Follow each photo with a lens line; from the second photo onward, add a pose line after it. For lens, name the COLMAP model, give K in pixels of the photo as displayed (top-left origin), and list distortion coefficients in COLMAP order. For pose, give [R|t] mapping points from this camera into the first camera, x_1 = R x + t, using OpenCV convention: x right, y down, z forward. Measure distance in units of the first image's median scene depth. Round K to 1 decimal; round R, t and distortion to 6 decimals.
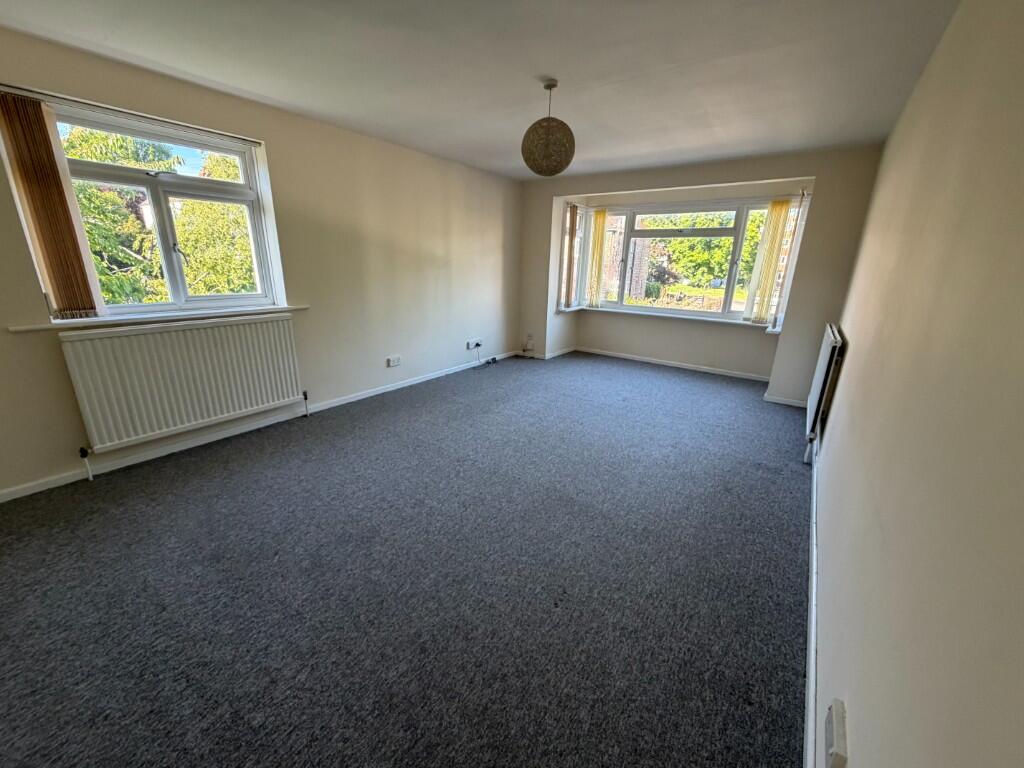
lens RADIAL K [[406.6, 0, 516.2], [0, 406.6, 385.9], [0, 0, 1]] dist [-0.003216, 0.000028]
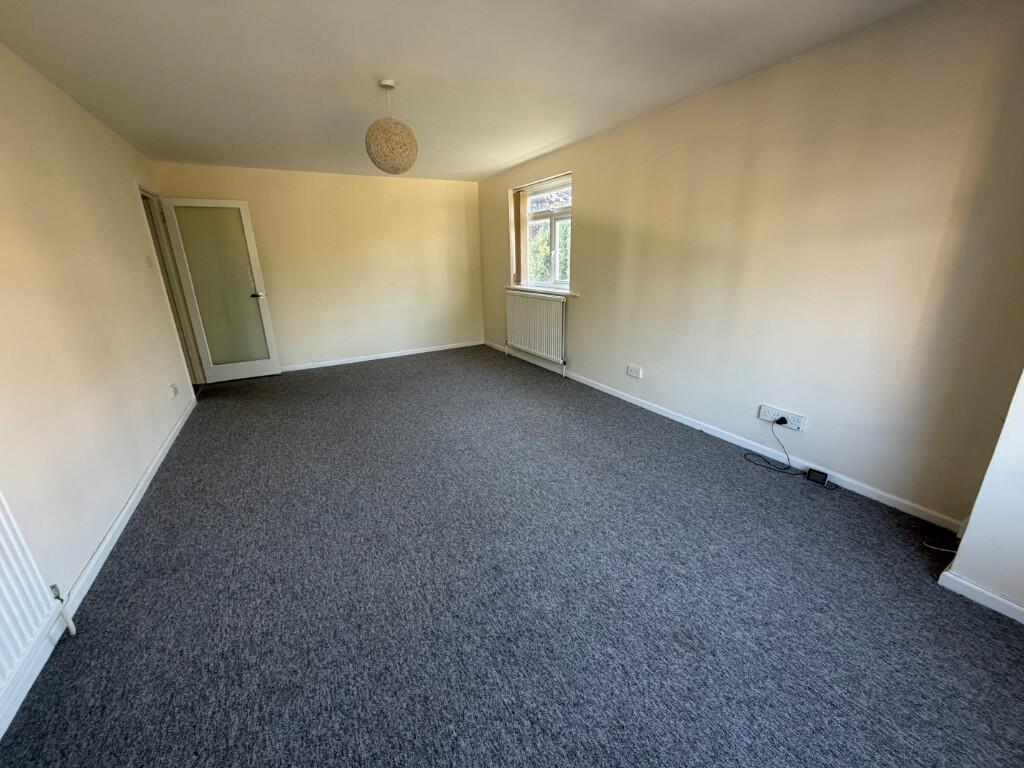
lens RADIAL K [[406.6, 0, 515.1], [0, 406.6, 383.0], [0, 0, 1]] dist [-0.003216, 0.000028]
pose [[-0.418914, 0.258338, -0.870501, 0.645161], [-0.259725, 0.884531, 0.387490, -0.348030], [0.870088, 0.388416, -0.303445, 1.172963]]
